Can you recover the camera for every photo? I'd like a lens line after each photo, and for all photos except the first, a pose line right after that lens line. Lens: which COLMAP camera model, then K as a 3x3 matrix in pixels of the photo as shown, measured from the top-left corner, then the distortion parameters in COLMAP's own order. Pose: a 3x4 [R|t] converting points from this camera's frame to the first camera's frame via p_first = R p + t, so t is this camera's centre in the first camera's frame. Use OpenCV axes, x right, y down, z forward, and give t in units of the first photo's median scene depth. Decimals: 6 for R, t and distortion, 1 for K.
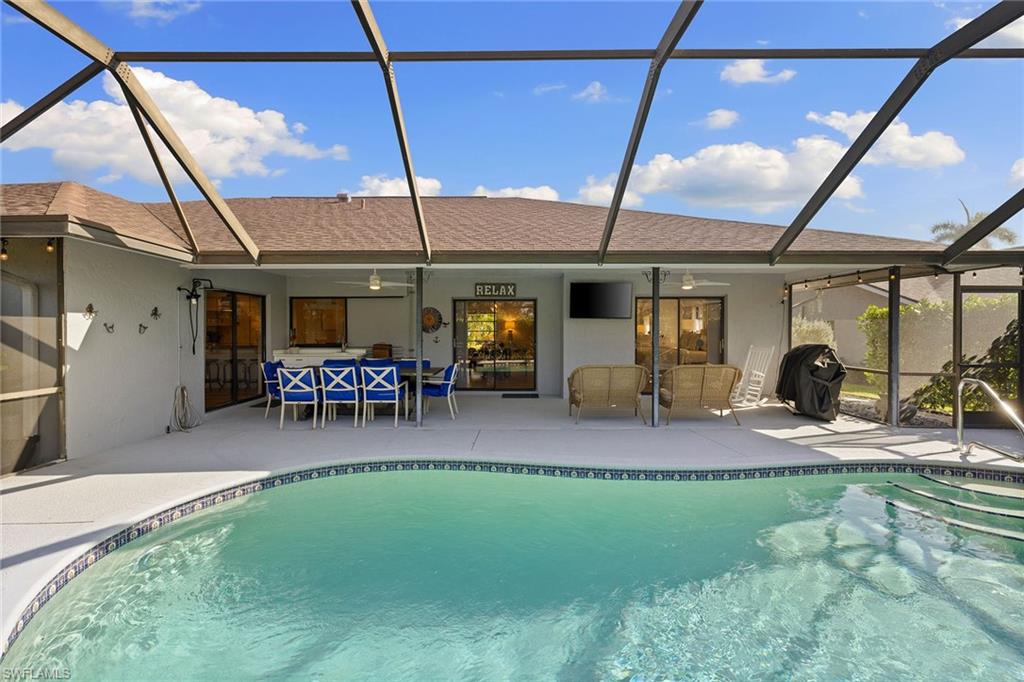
lens RADIAL K [[426.3, 0, 506.6], [0, 426.3, 329.6], [0, 0, 1]] dist [-0.005915, -0.000038]
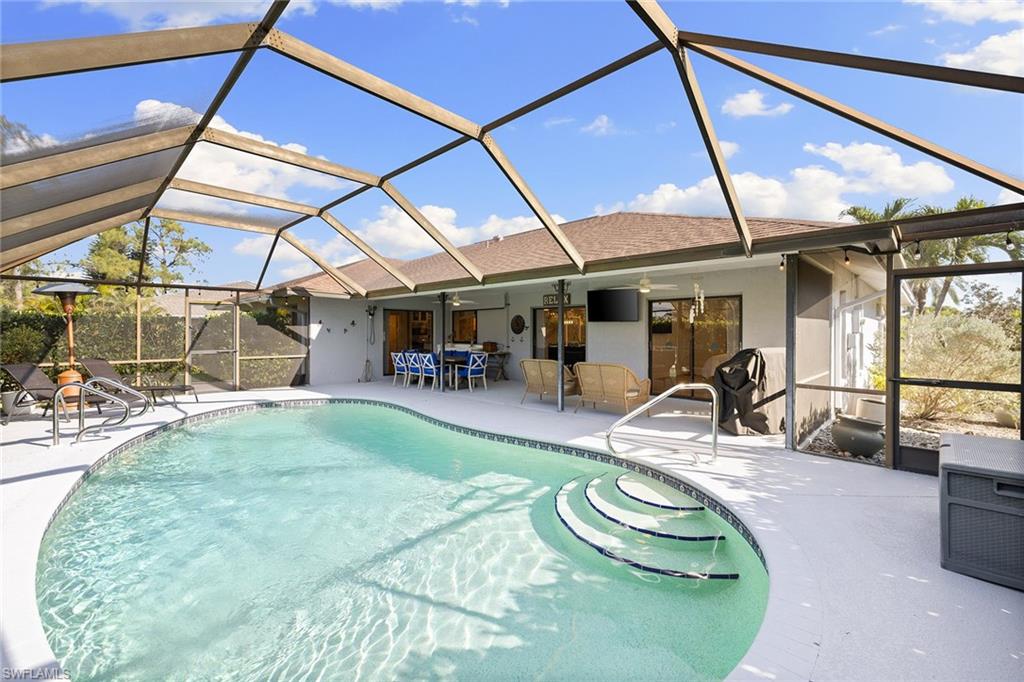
lens RADIAL K [[444.7, 0, 490.3], [0, 444.7, 340.4], [0, 0, 1]] dist [0.073505, 0.000080]
pose [[0.701825, 0.015301, -0.712186, 1.034051], [-0.002833, 0.999821, 0.018689, 0.001670], [0.712344, -0.011099, 0.701742, -0.036655]]
